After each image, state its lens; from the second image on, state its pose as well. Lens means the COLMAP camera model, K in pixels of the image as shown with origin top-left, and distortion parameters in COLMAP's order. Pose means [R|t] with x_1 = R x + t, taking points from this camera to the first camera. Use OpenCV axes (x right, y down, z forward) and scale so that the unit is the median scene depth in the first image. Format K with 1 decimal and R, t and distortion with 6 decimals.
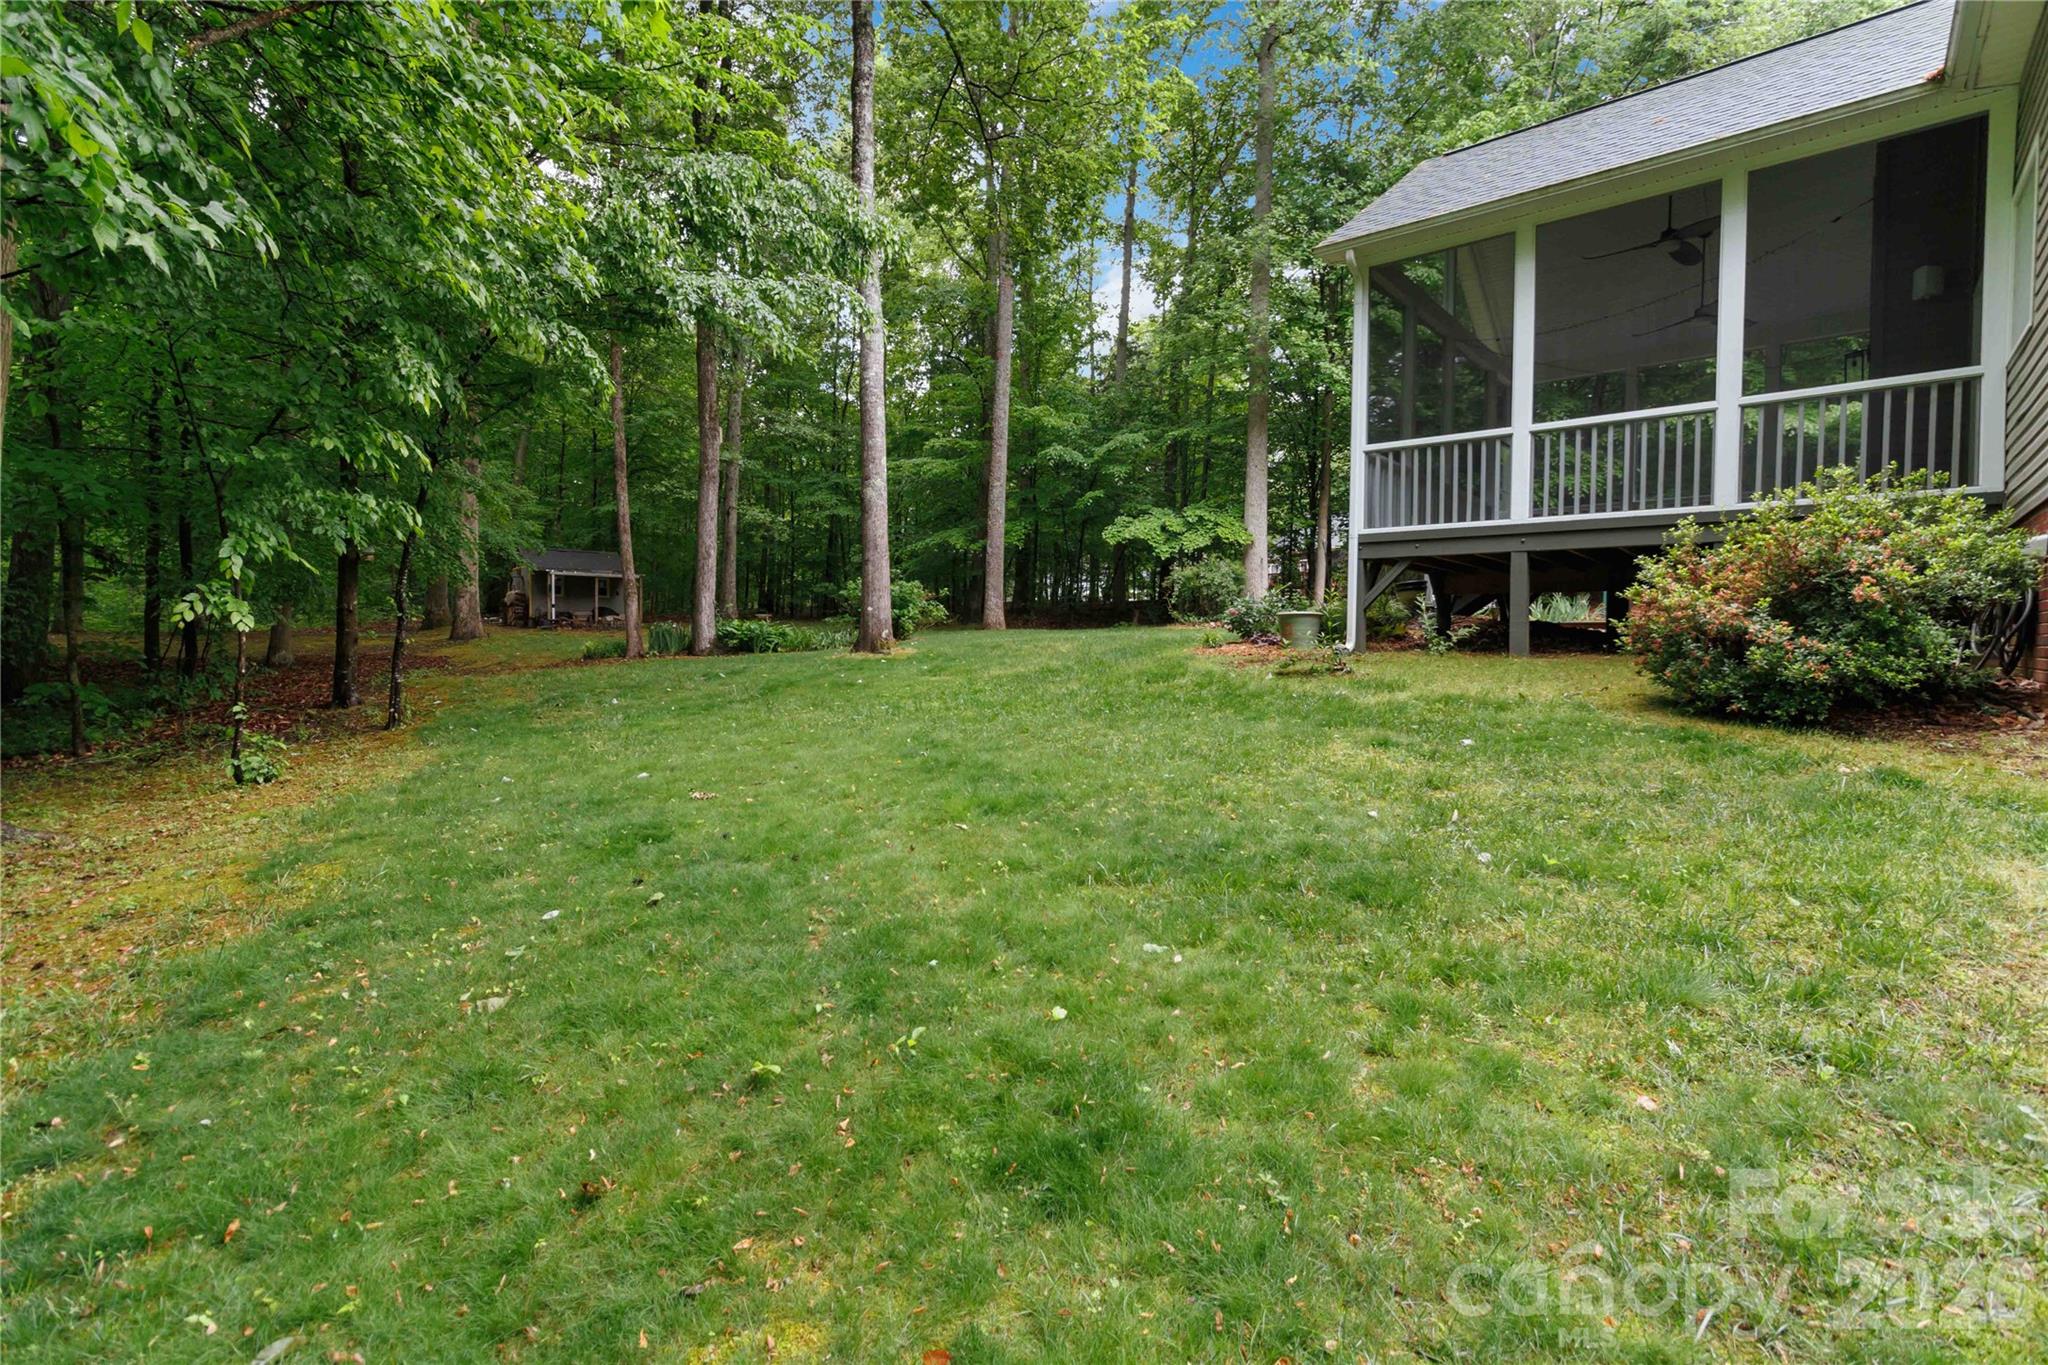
lens RADIAL K [[953.2, 0, 1021.1], [0, 953.2, 650.0], [0, 0, 1]] dist [0.009358, -0.000186]
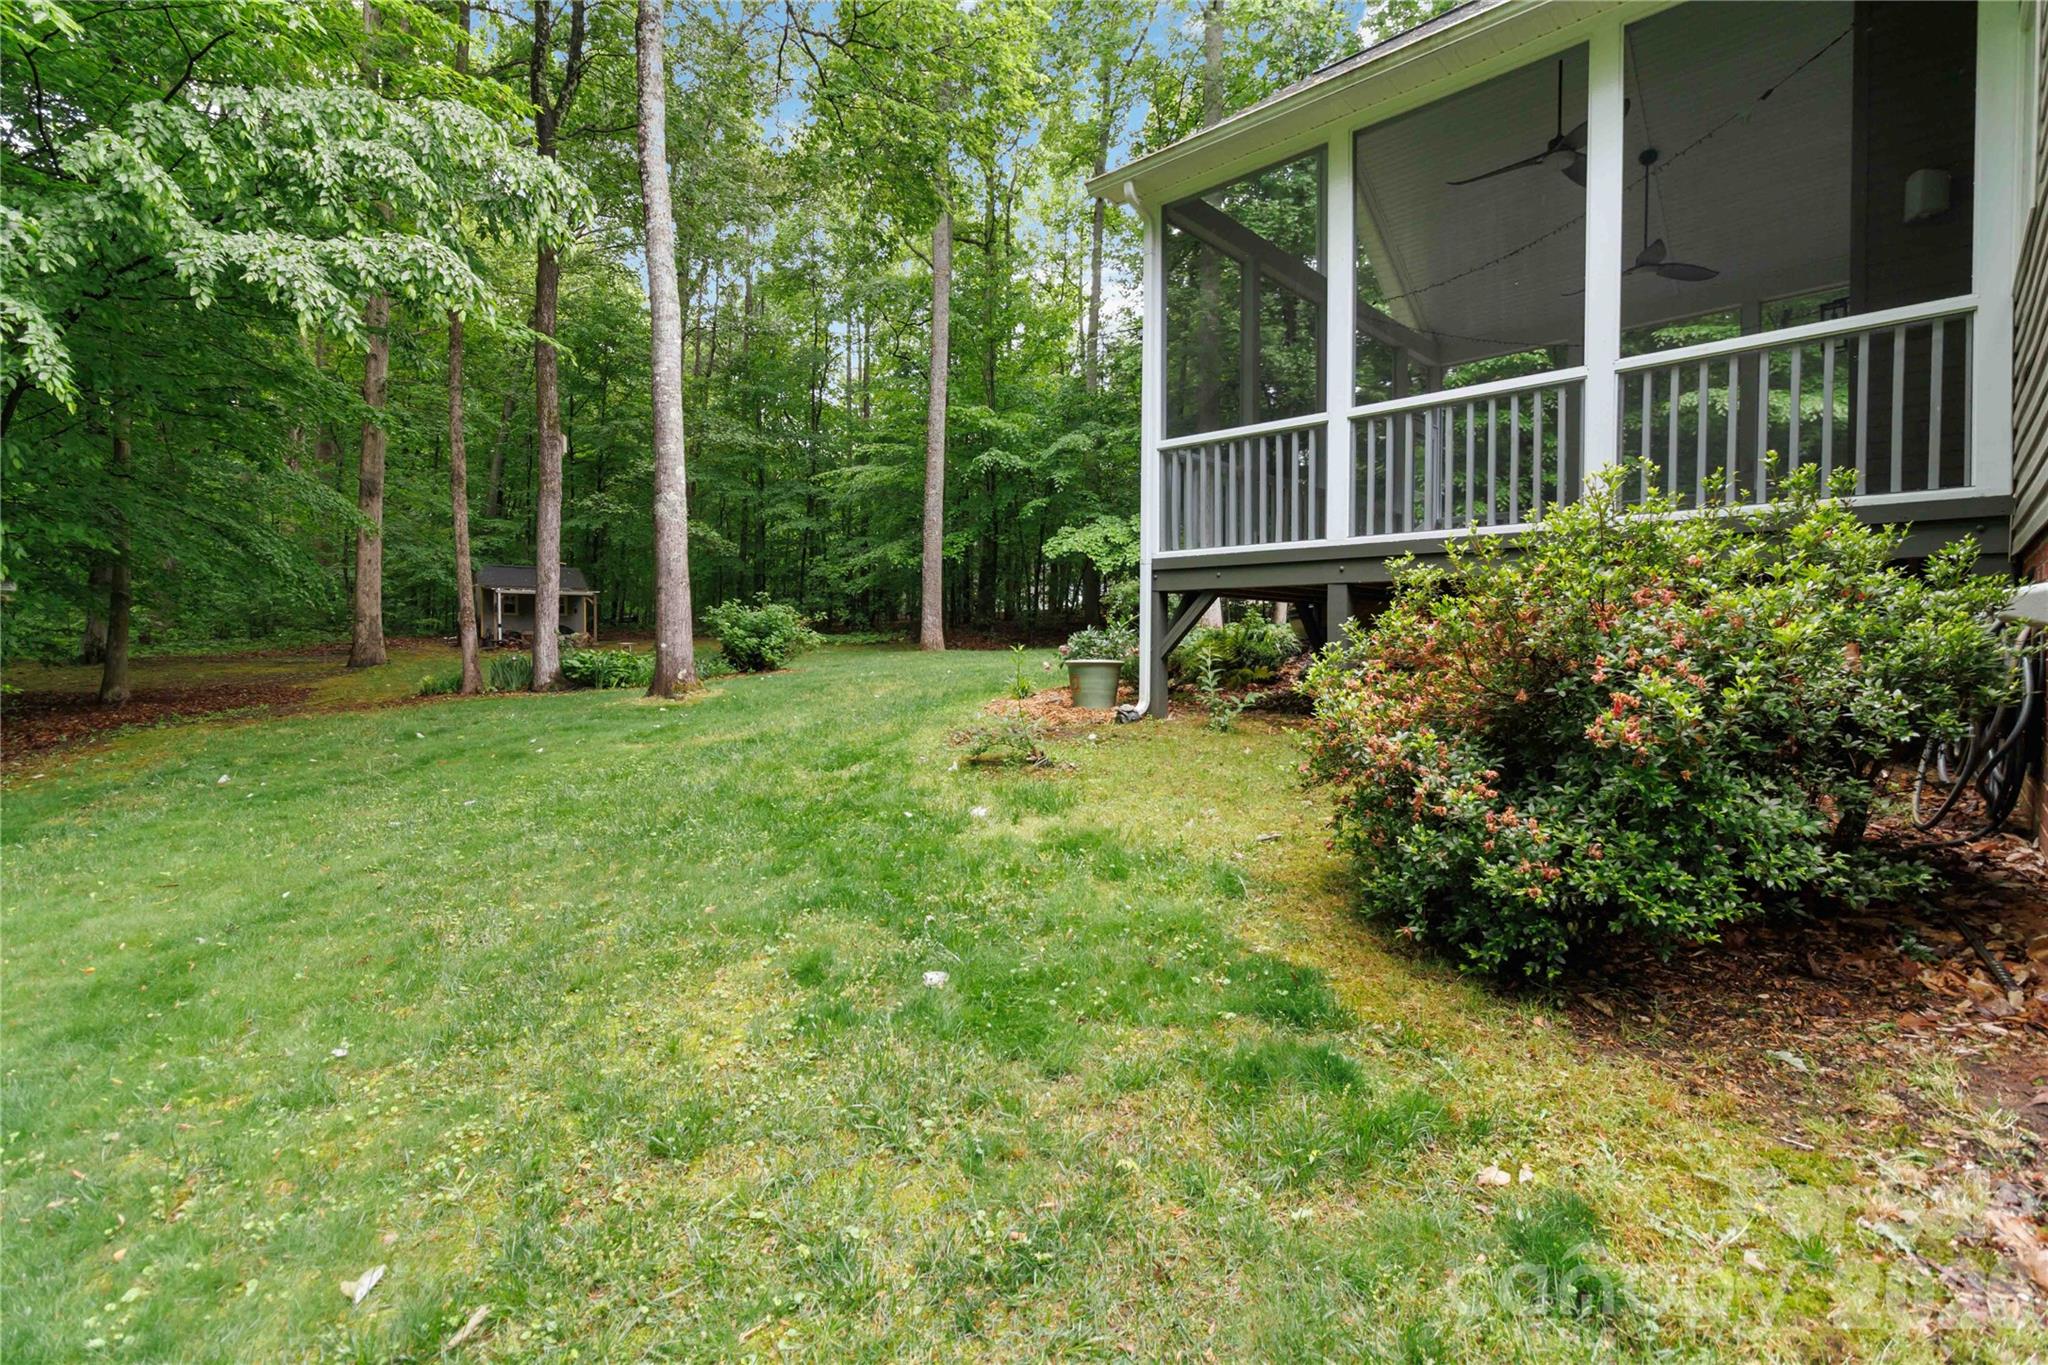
lens RADIAL K [[953.2, 0, 1021.1], [0, 953.2, 650.0], [0, 0, 1]] dist [0.009358, -0.000186]
pose [[0.998722, -0.006663, -0.050097, 0.301555], [0.006371, 0.999962, -0.005978, -0.047695], [0.050134, 0.005651, 0.998726, 0.254626]]
